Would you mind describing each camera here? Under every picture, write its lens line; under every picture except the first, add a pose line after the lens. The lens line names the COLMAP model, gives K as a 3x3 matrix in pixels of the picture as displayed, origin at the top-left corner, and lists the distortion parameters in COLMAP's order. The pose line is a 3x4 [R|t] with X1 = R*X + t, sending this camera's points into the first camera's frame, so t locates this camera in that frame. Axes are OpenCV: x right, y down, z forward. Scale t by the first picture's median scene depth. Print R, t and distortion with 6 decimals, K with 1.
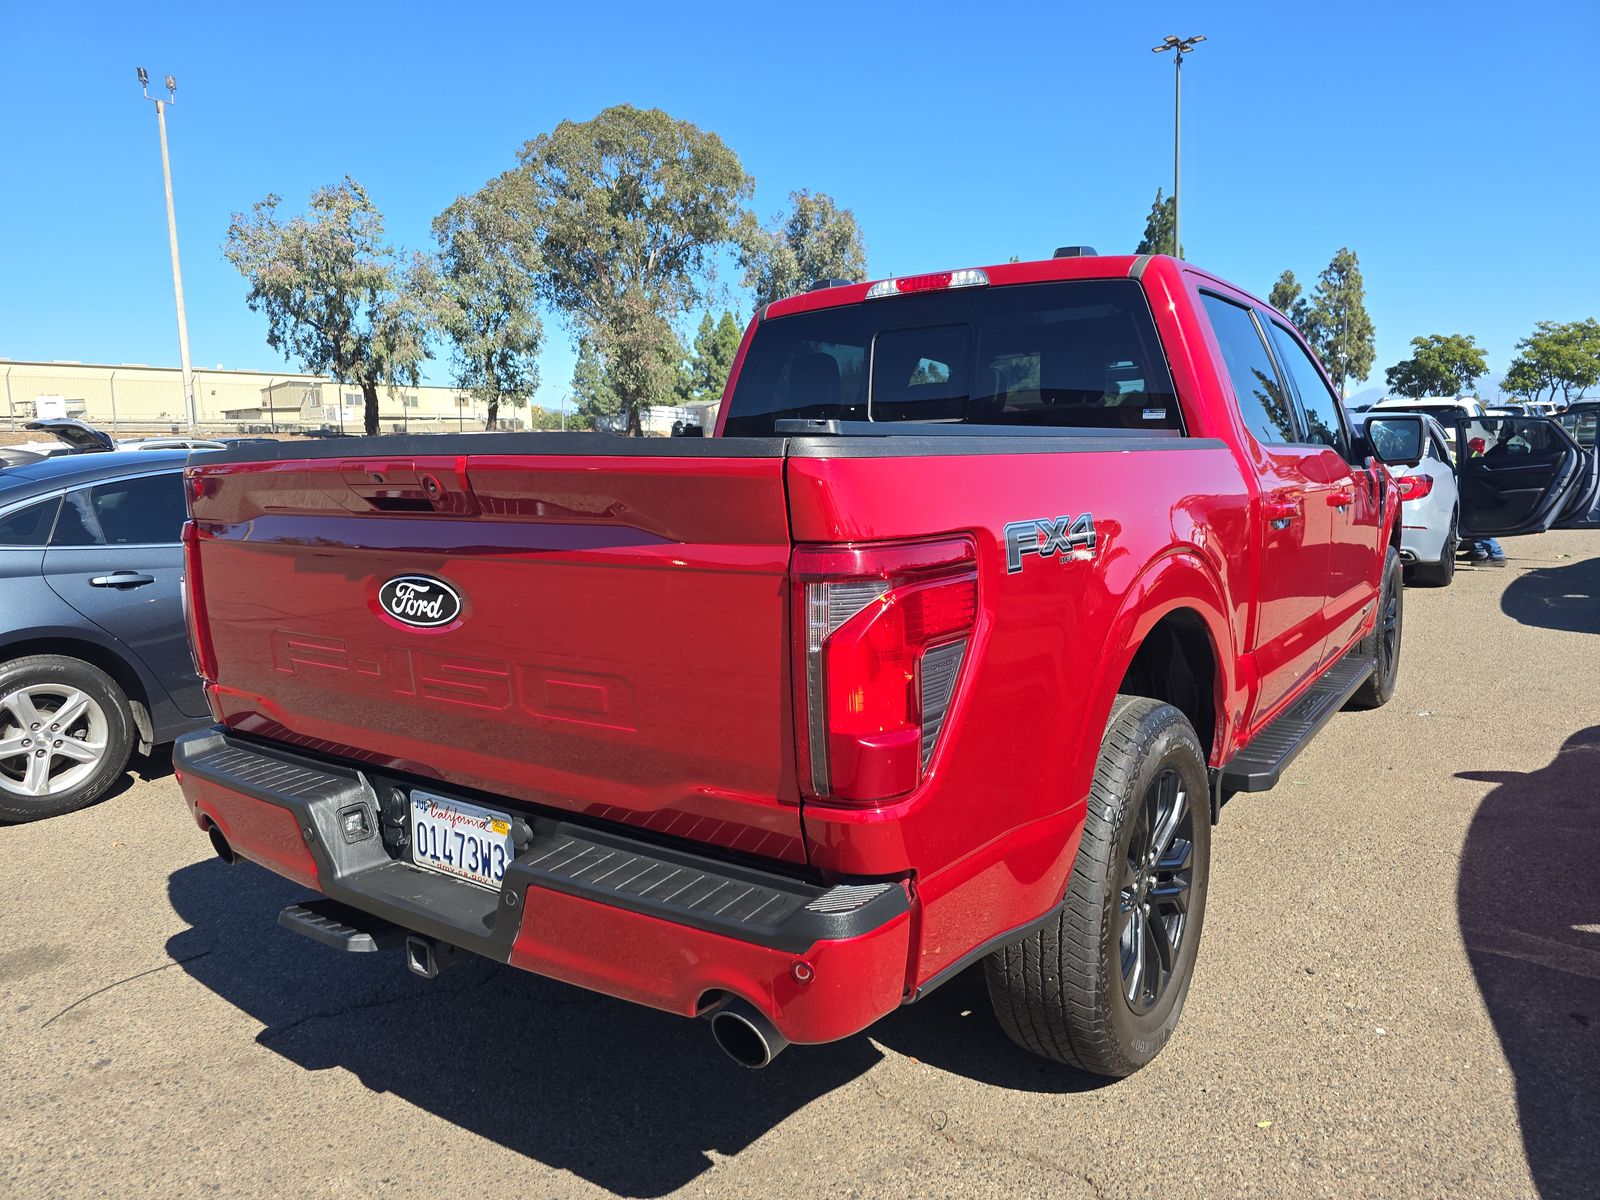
lens RADIAL K [[1093.2, 0, 803.8], [0, 1093.2, 604.6], [0, 0, 1]] dist [0.020250, -0.022183]
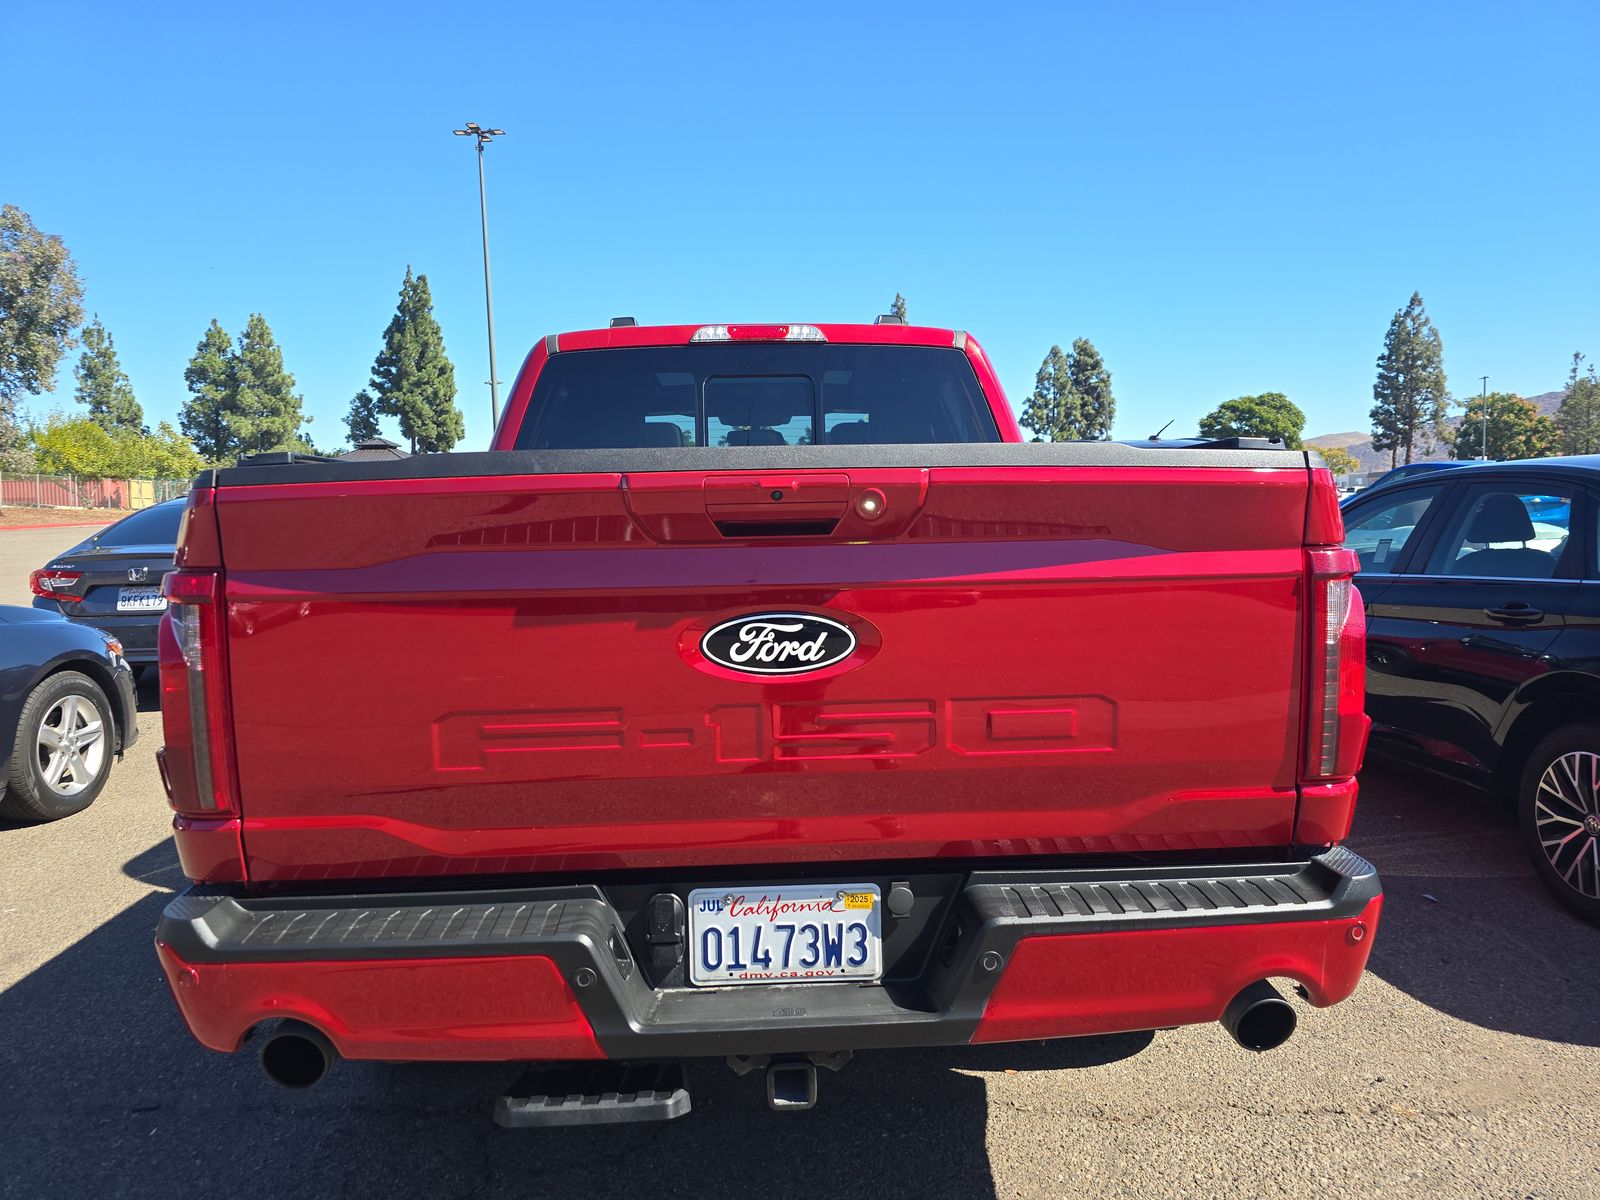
lens RADIAL K [[1093.2, 0, 821.7], [0, 1093.2, 597.6], [0, 0, 1]] dist [0.020250, -0.022183]
pose [[0.780081, -0.036901, 0.624590, -0.804212], [0.082616, 0.995593, -0.044364, 0.001428], [-0.620201, 0.086209, 0.779692, 0.319734]]
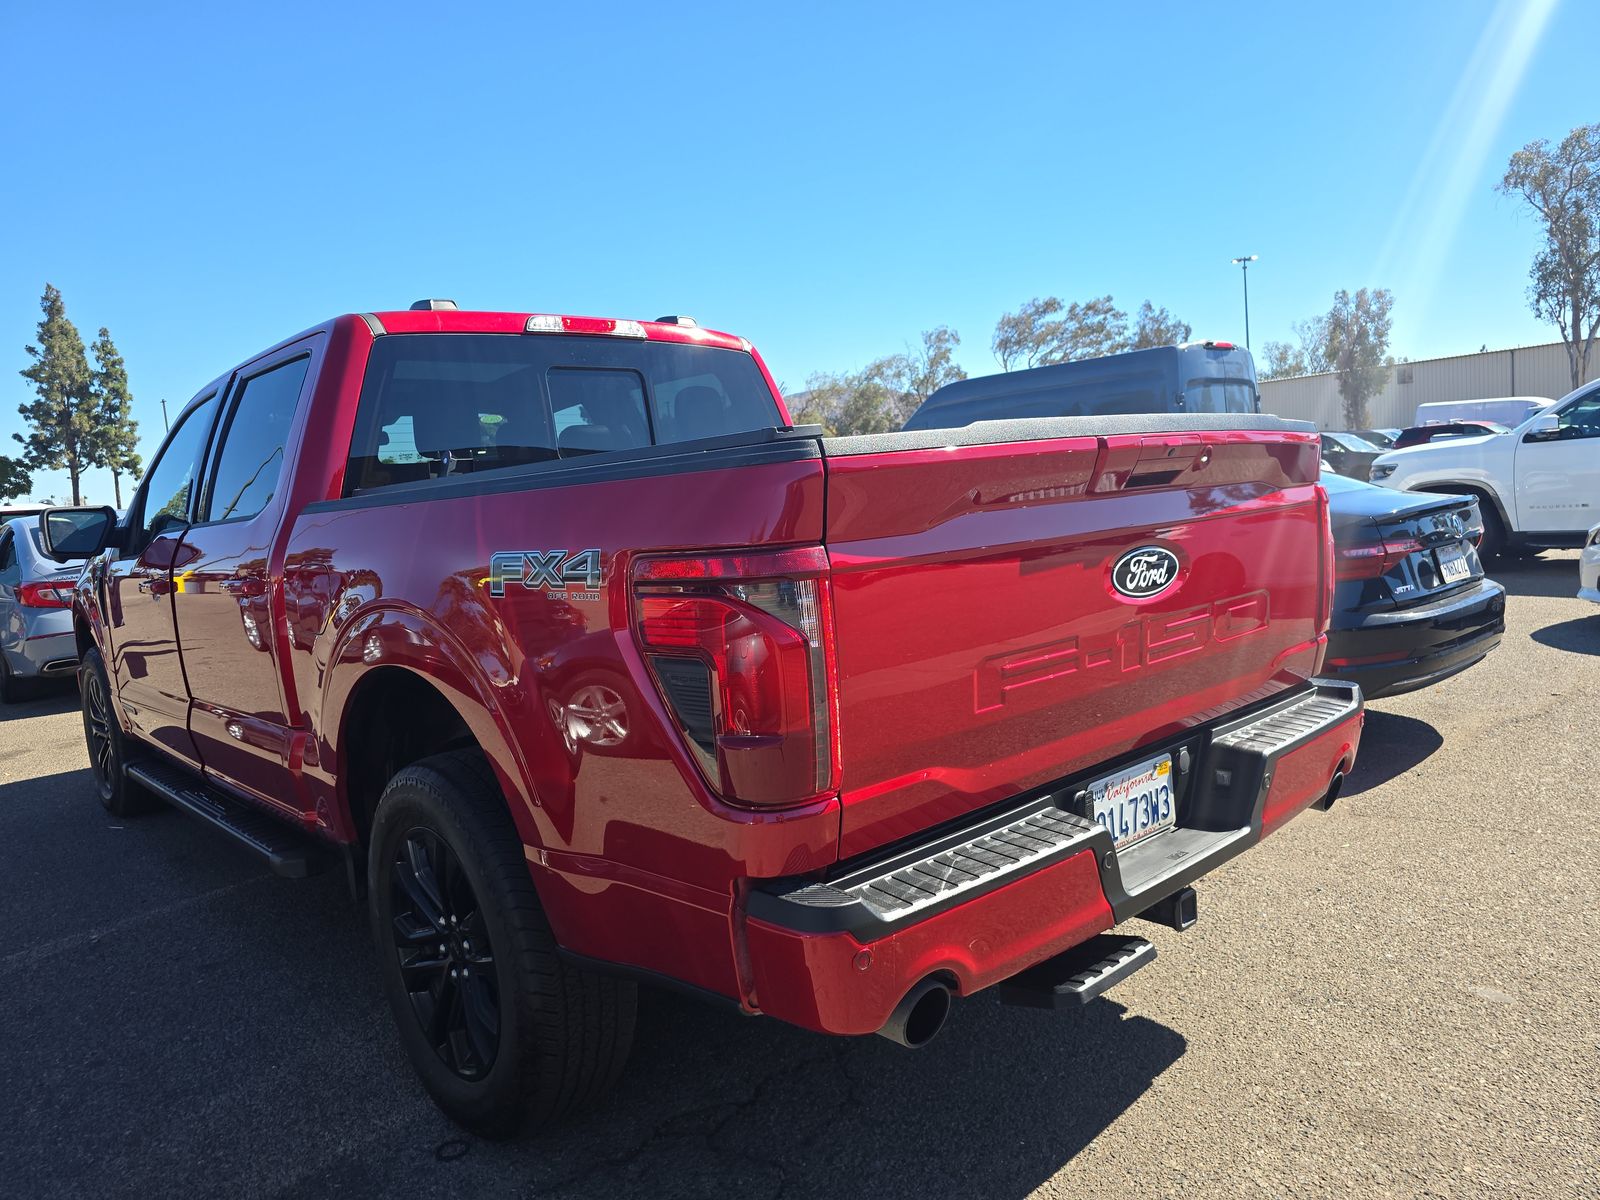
lens RADIAL K [[1093.2, 0, 805.3], [0, 1093.2, 610.5], [0, 0, 1]] dist [0.020250, -0.022183]
pose [[0.228540, -0.095923, 0.968797, -1.386584], [0.199346, 0.978659, 0.049873, -0.081177], [-0.952906, 0.181728, 0.242785, 1.017869]]
